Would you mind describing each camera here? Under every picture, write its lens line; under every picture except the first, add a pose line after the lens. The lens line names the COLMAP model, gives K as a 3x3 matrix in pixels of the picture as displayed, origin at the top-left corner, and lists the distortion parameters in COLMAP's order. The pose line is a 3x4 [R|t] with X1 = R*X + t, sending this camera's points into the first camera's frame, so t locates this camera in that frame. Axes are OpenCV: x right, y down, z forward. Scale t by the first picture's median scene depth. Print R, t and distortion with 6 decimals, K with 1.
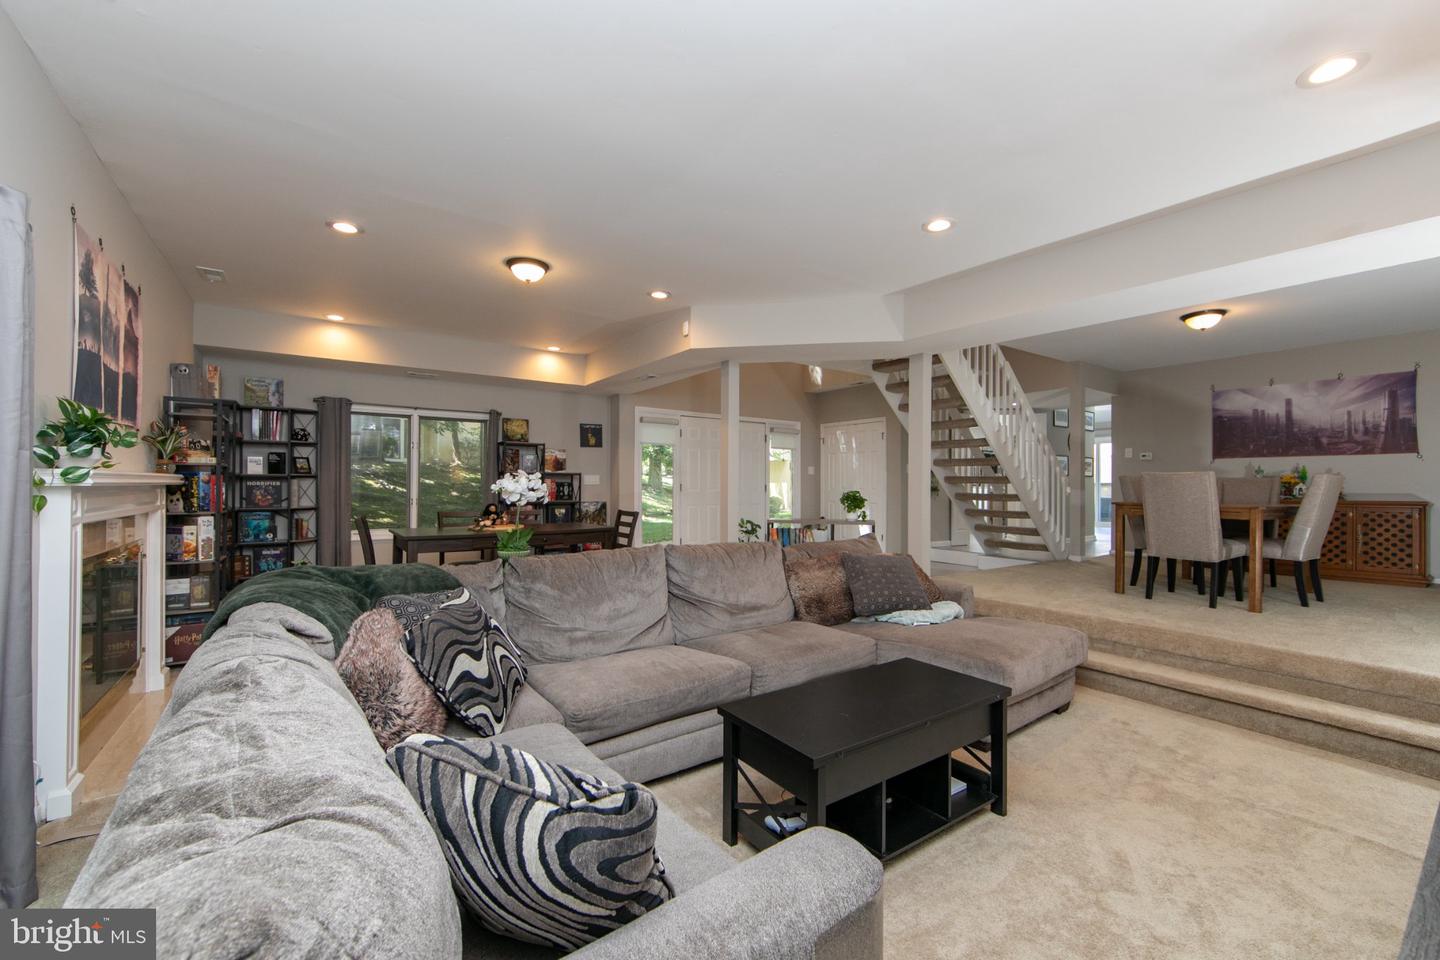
lens RADIAL K [[585.0, 0, 731.0], [0, 585.0, 482.0], [0, 0, 1]] dist [-0.000130, -0.000064]
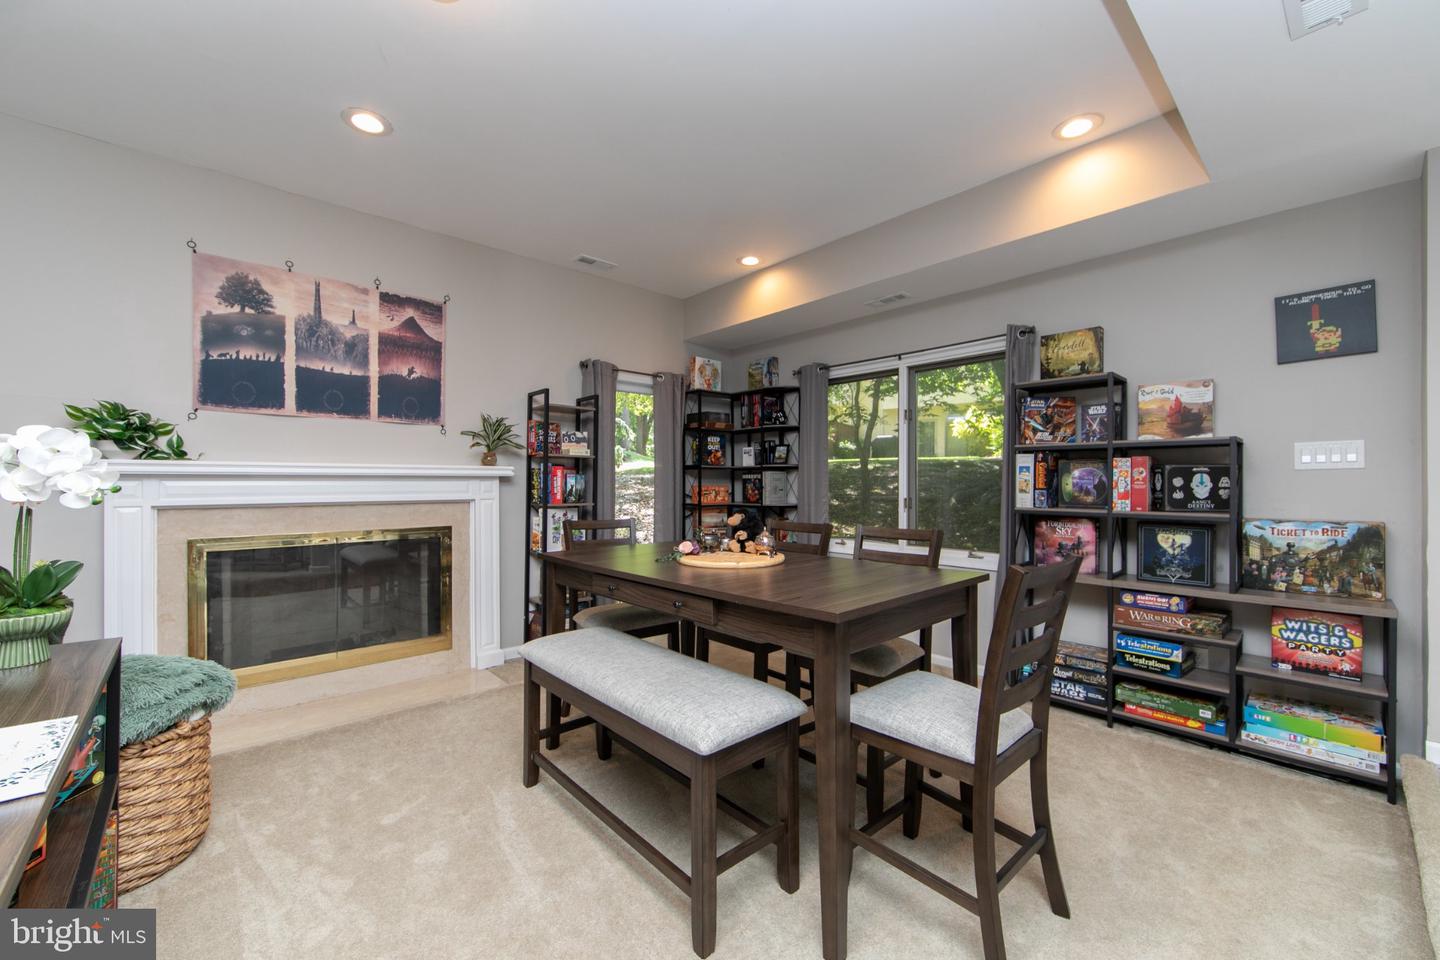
lens RADIAL K [[565.5, 0, 722.4], [0, 565.5, 483.1], [0, 0, 1]] dist [-0.001120, -0.000237]
pose [[0.108655, -0.004139, -0.994071, 0.057091], [0.005821, 0.999977, -0.003527, 0.014509], [0.994063, -0.005403, 0.108676, 0.811820]]
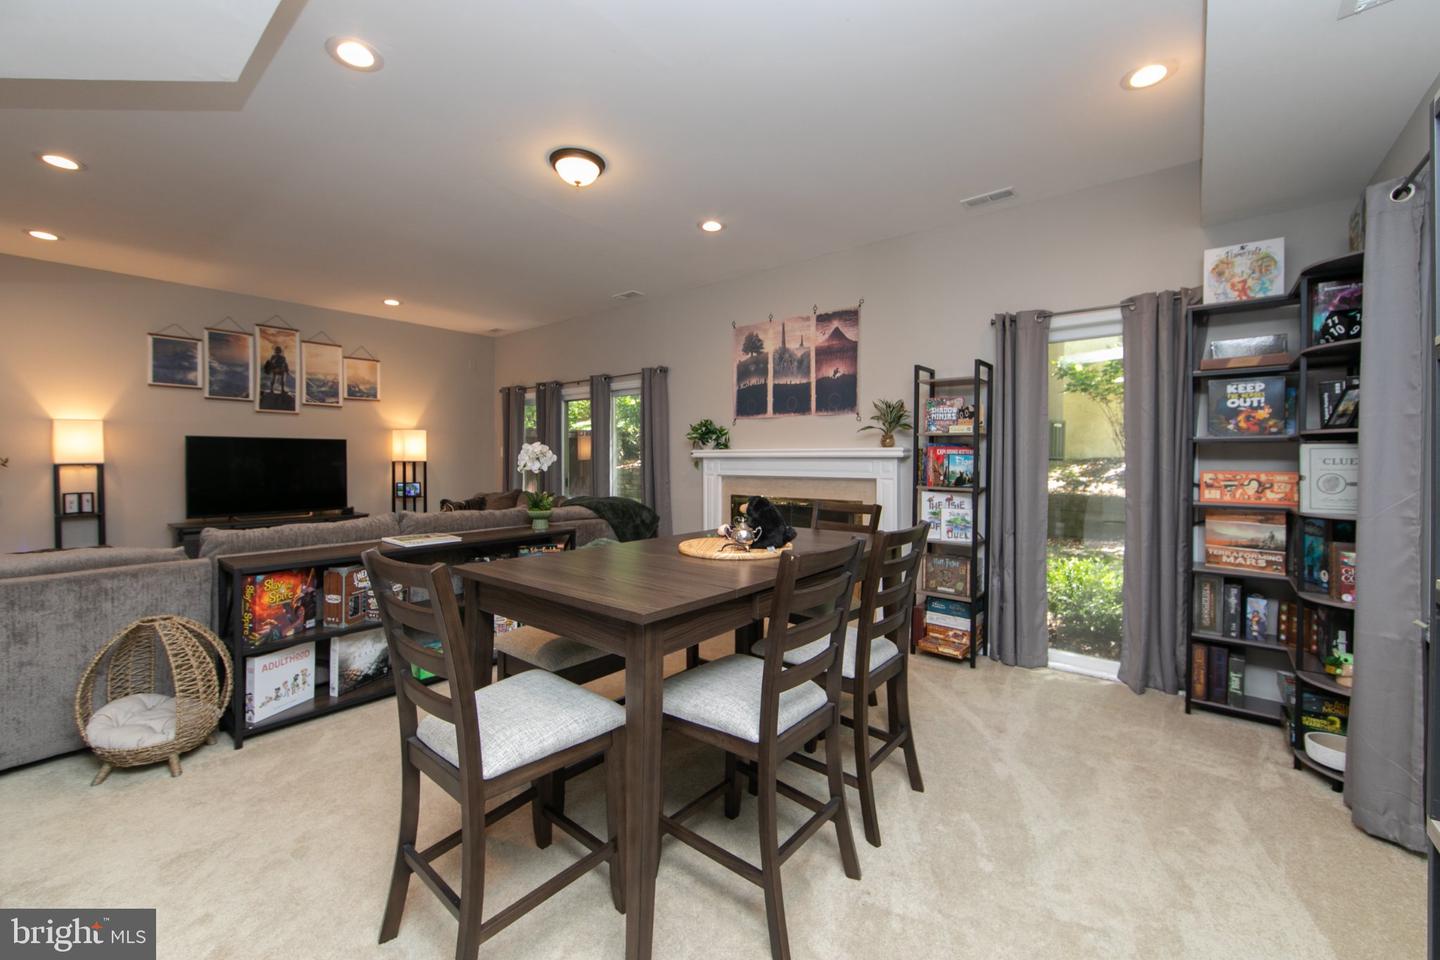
lens RADIAL K [[580.5, 0, 718.3], [0, 580.5, 459.3], [0, 0, 1]] dist [-0.001979, -0.000202]
pose [[-0.969896, -0.008580, -0.243369, -0.240265], [-0.007196, 0.999953, -0.006574, 0.011510], [0.243414, -0.004624, -0.969911, 1.237287]]
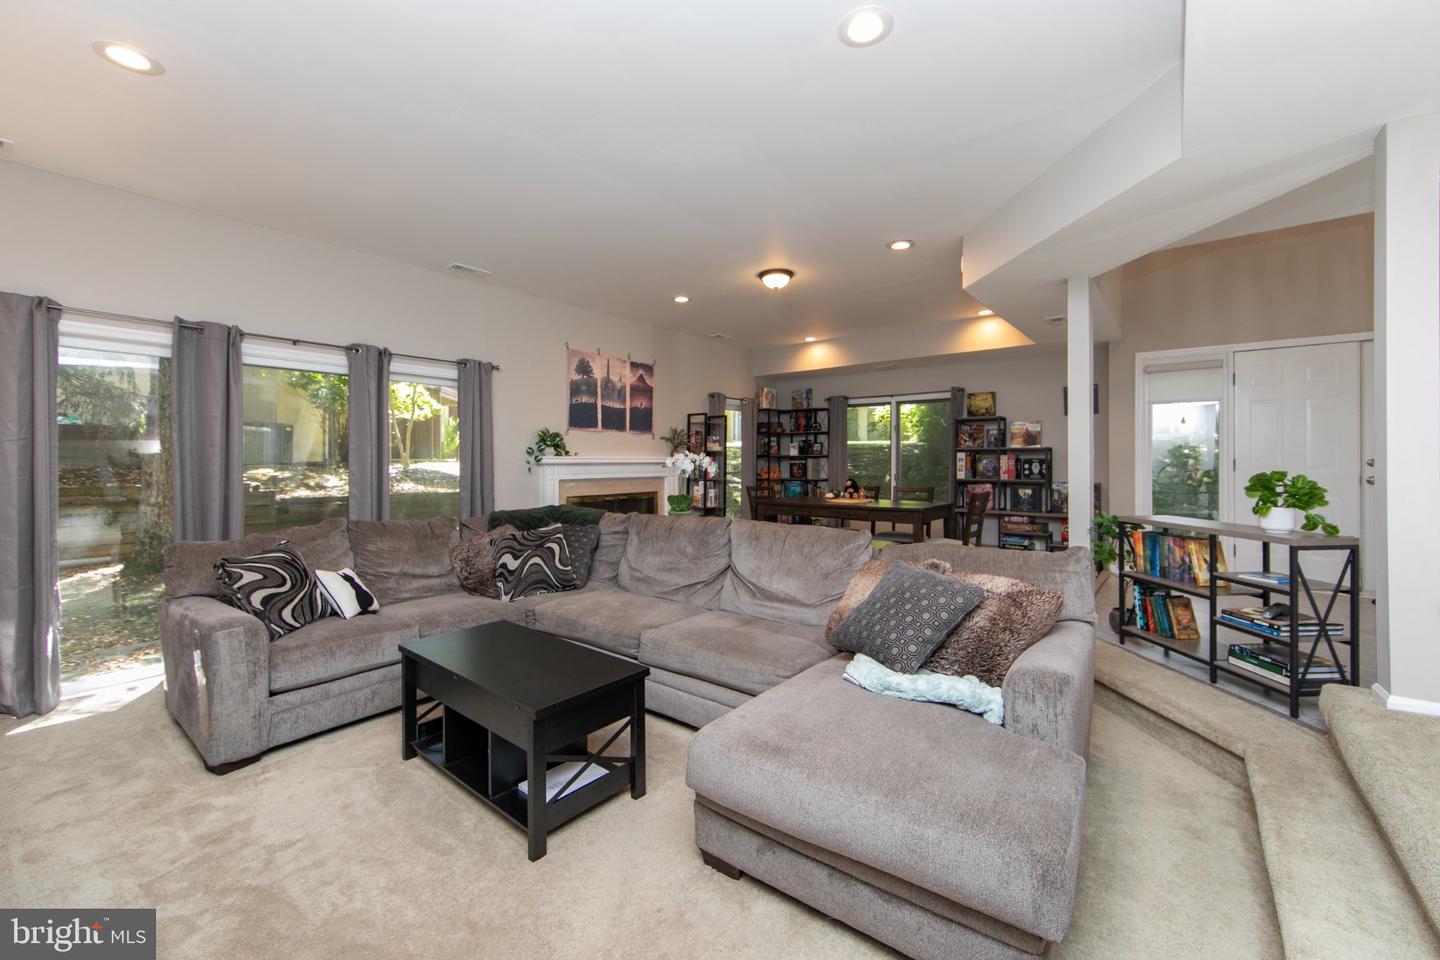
lens RADIAL K [[580.5, 0, 718.3], [0, 580.5, 459.3], [0, 0, 1]] dist [-0.001979, -0.000202]
pose [[0.259807, -0.008181, -0.965626, 0.520423], [0.007445, 0.999951, -0.006469, 0.004291], [0.965632, -0.005508, 0.259855, 0.408205]]
